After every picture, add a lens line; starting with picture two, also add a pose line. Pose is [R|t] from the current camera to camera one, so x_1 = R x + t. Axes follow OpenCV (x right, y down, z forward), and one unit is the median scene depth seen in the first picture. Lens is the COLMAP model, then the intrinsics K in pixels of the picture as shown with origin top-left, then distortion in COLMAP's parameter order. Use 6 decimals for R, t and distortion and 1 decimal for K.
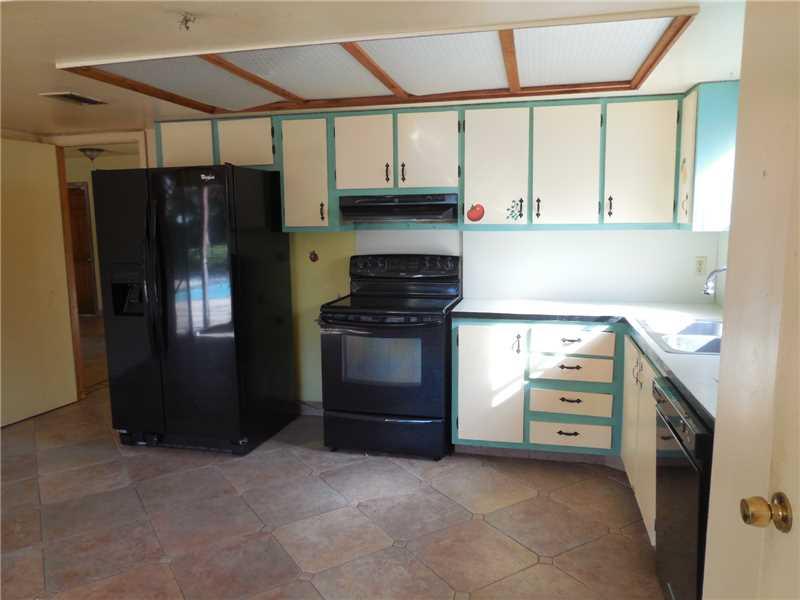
lens RADIAL K [[602.5, 0, 399.8], [0, 602.5, 294.0], [0, 0, 1]] dist [-0.009183, 0.015400]
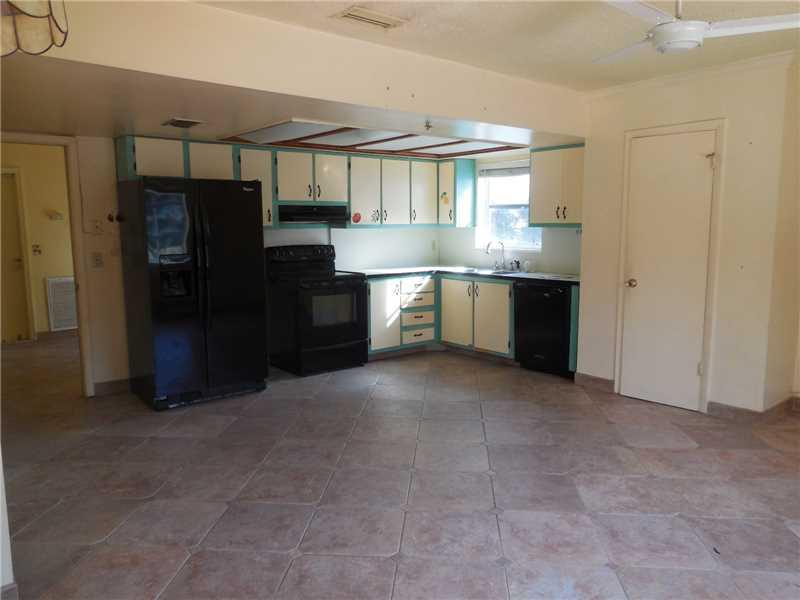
lens RADIAL K [[602.5, 0, 399.3], [0, 602.5, 301.8], [0, 0, 1]] dist [-0.009183, 0.015400]
pose [[0.606595, -0.097115, 0.789057, -1.169696], [0.102865, 0.993755, 0.043230, 0.038119], [-0.788328, 0.054944, 0.612797, -0.110099]]
